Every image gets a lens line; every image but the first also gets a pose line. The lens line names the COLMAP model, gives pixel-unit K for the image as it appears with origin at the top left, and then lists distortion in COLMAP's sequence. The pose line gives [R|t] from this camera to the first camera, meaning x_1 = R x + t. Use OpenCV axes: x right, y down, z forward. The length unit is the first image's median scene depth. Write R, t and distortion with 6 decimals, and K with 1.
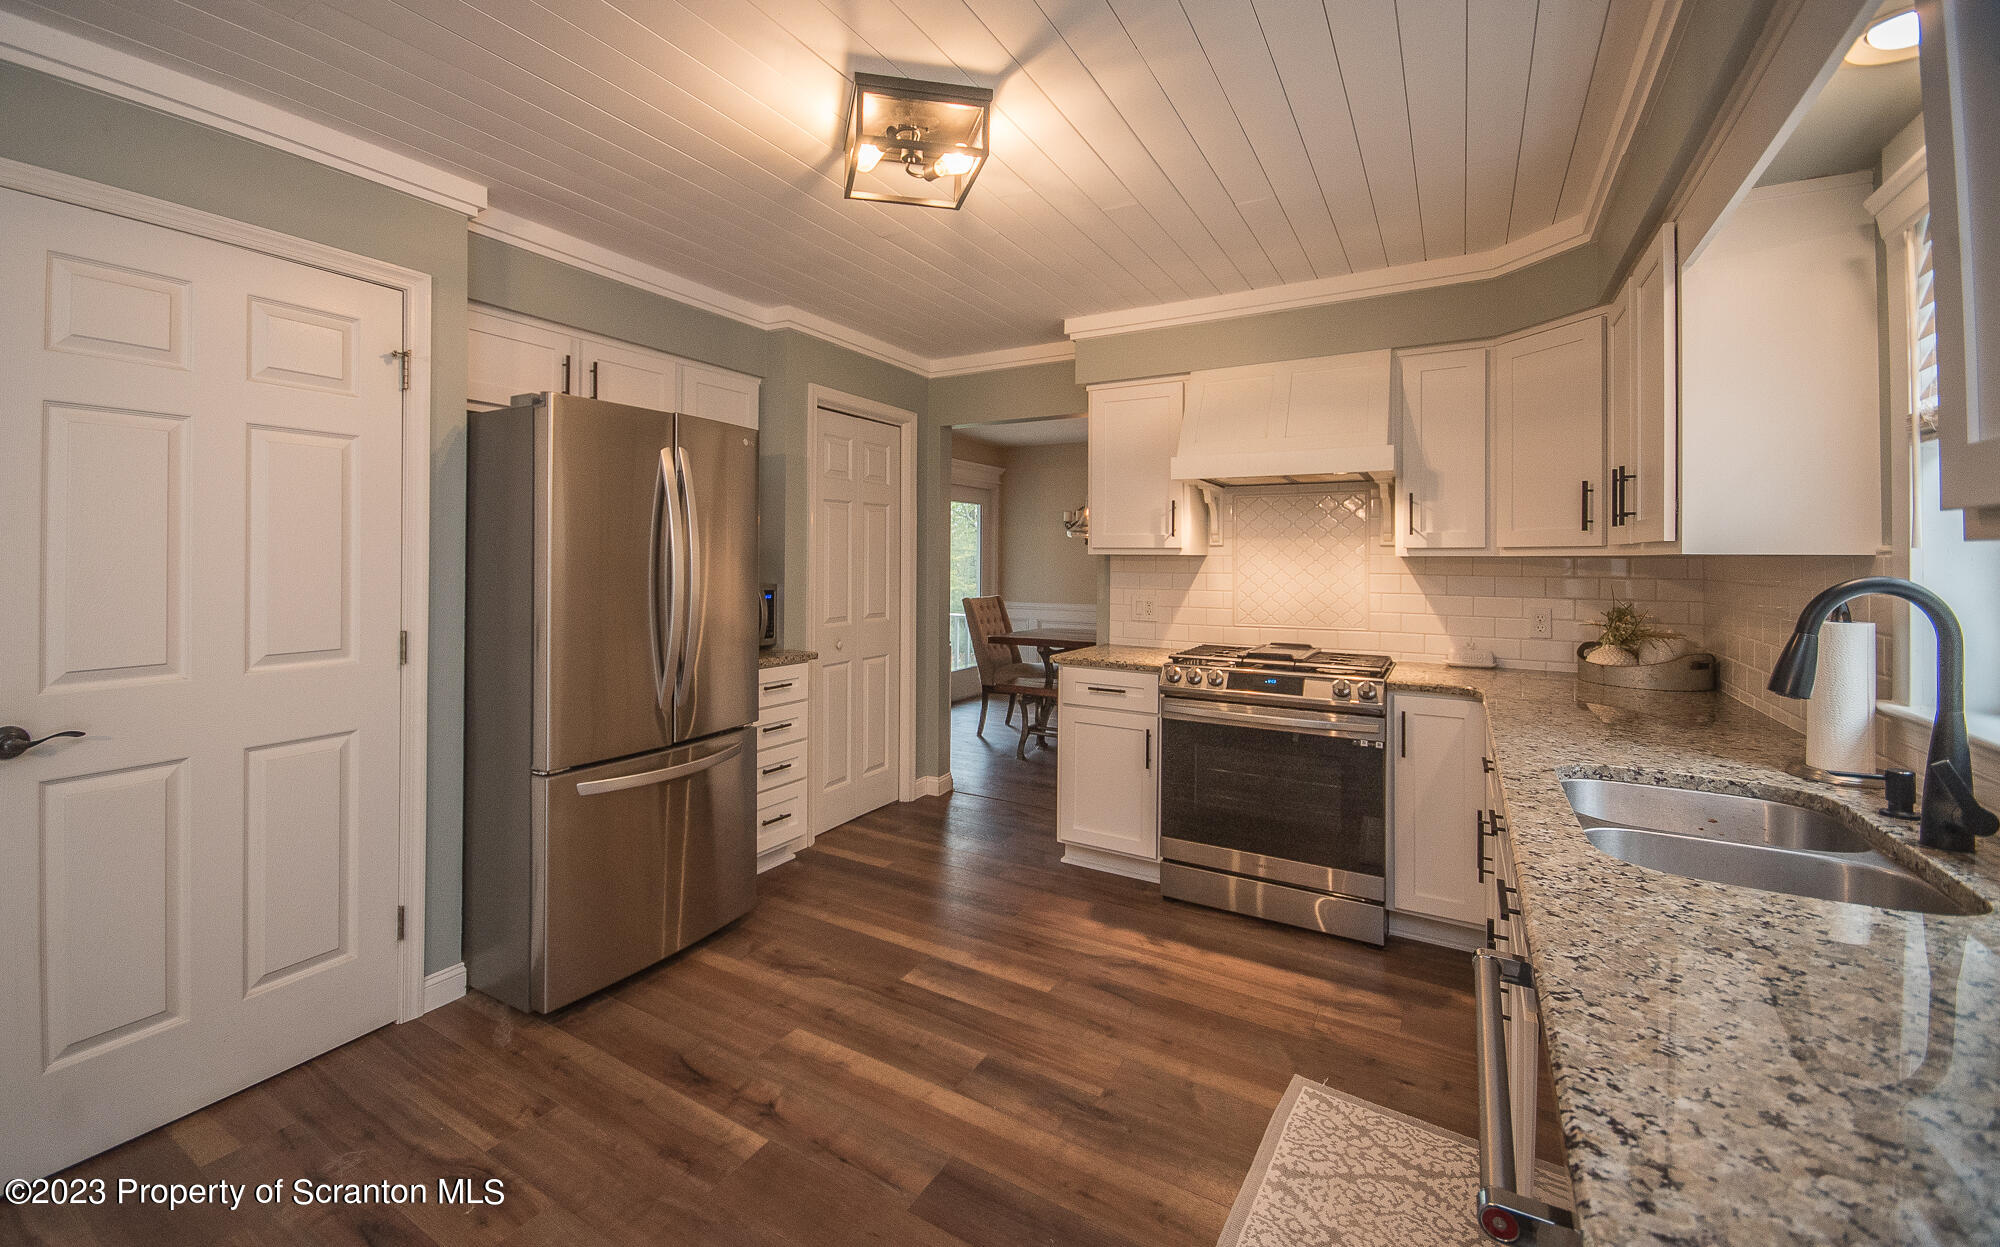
lens RADIAL K [[806.3, 0, 965.5], [0, 806.3, 557.0], [0, 0, 1]] dist [0.003614, 0.000107]
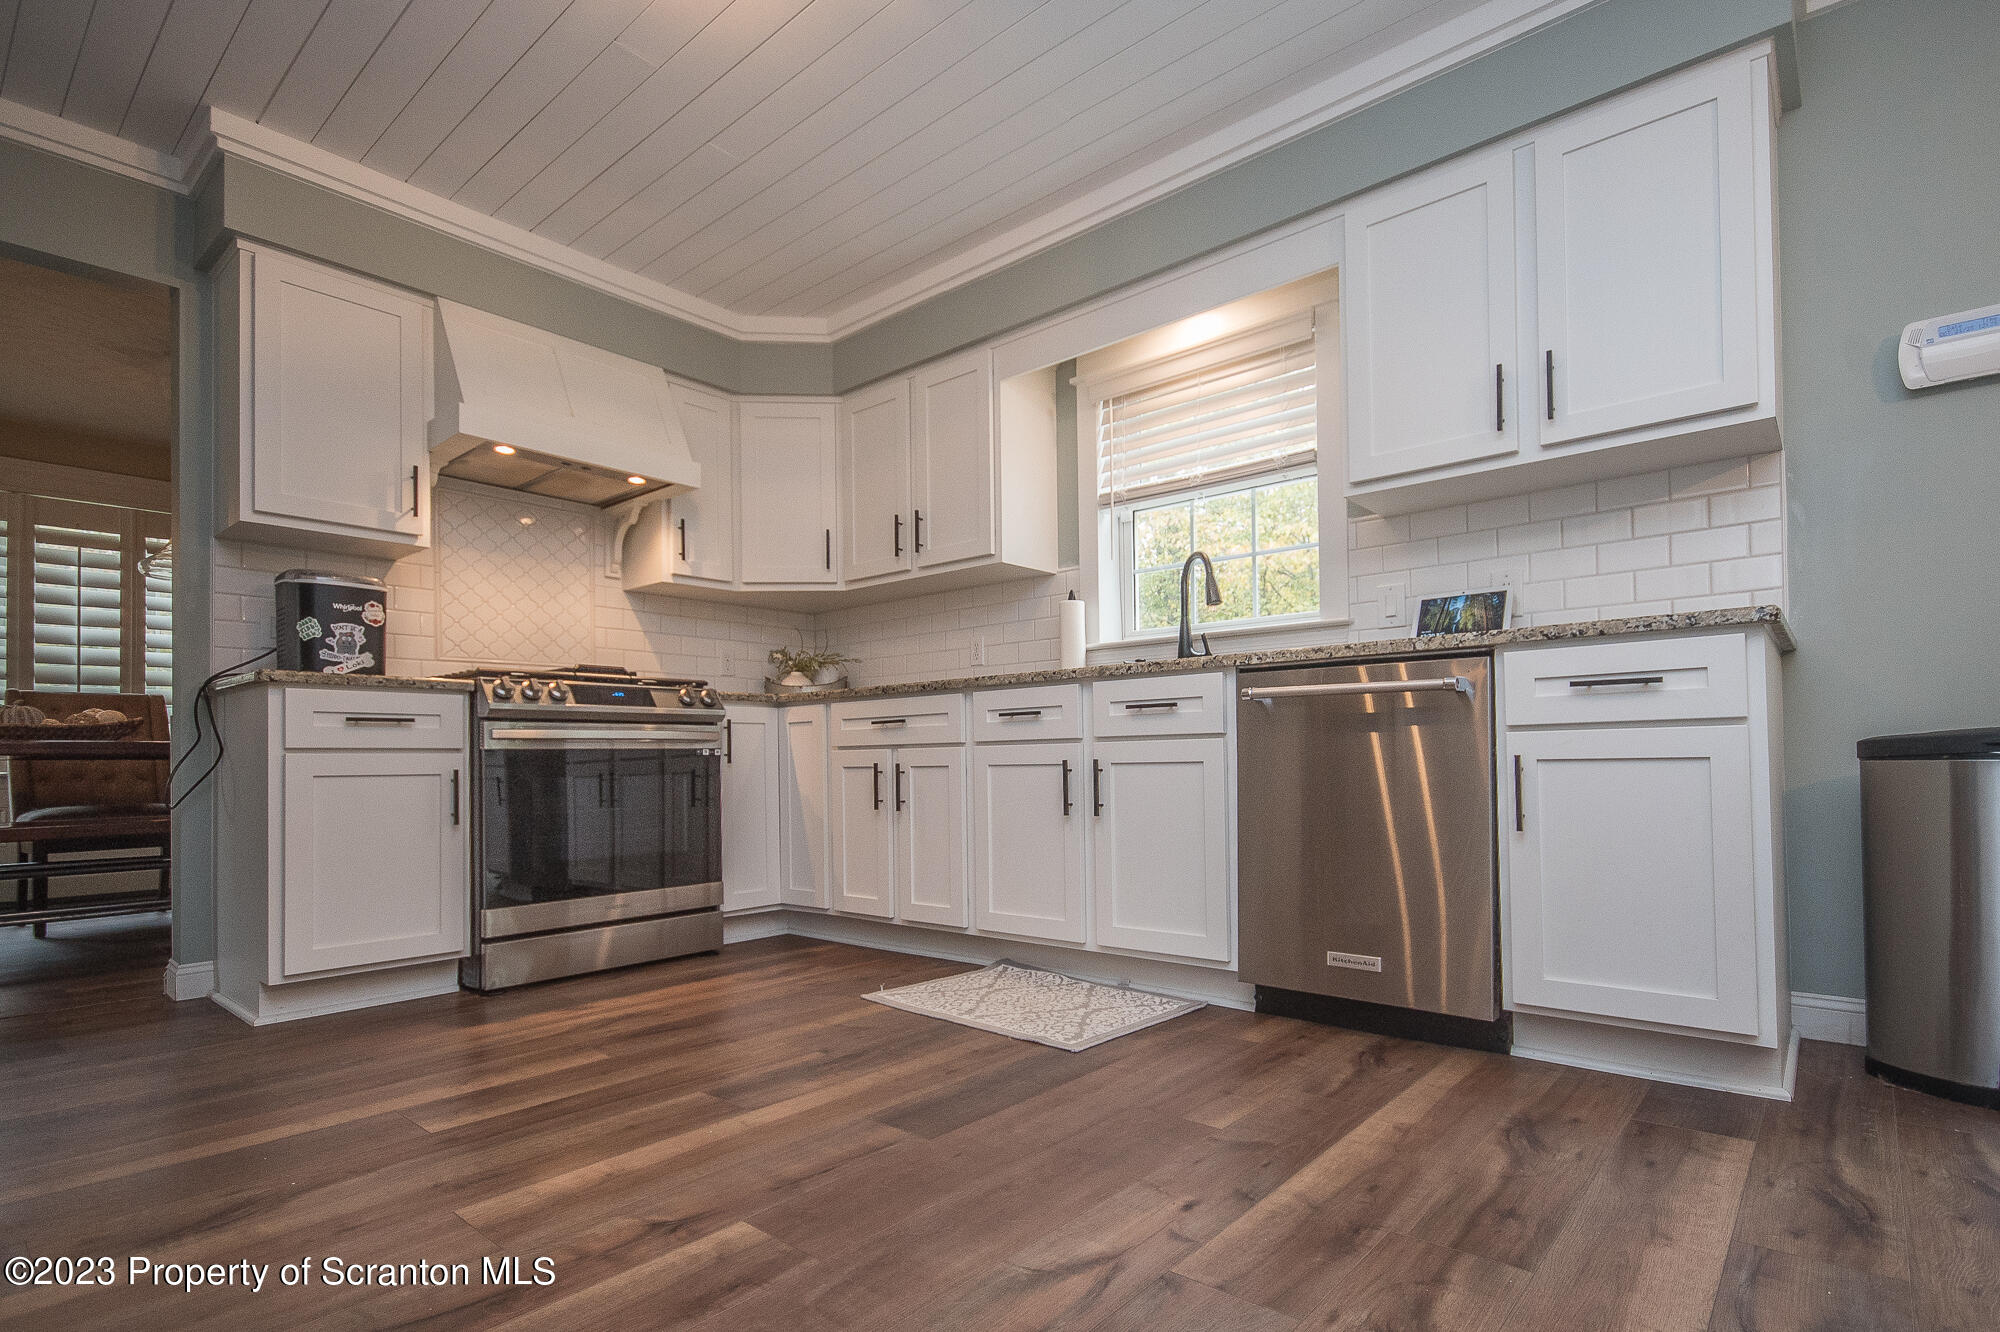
lens RADIAL K [[986.7, 0, 996.3], [0, 986.7, 743.7], [0, 0, 1]] dist [0.004675, 0.000643]
pose [[0.162463, 0.012482, 0.986636, -0.681107], [0.010194, 0.999845, -0.014328, 0.254018], [-0.986662, 0.012385, 0.162310, 0.472677]]
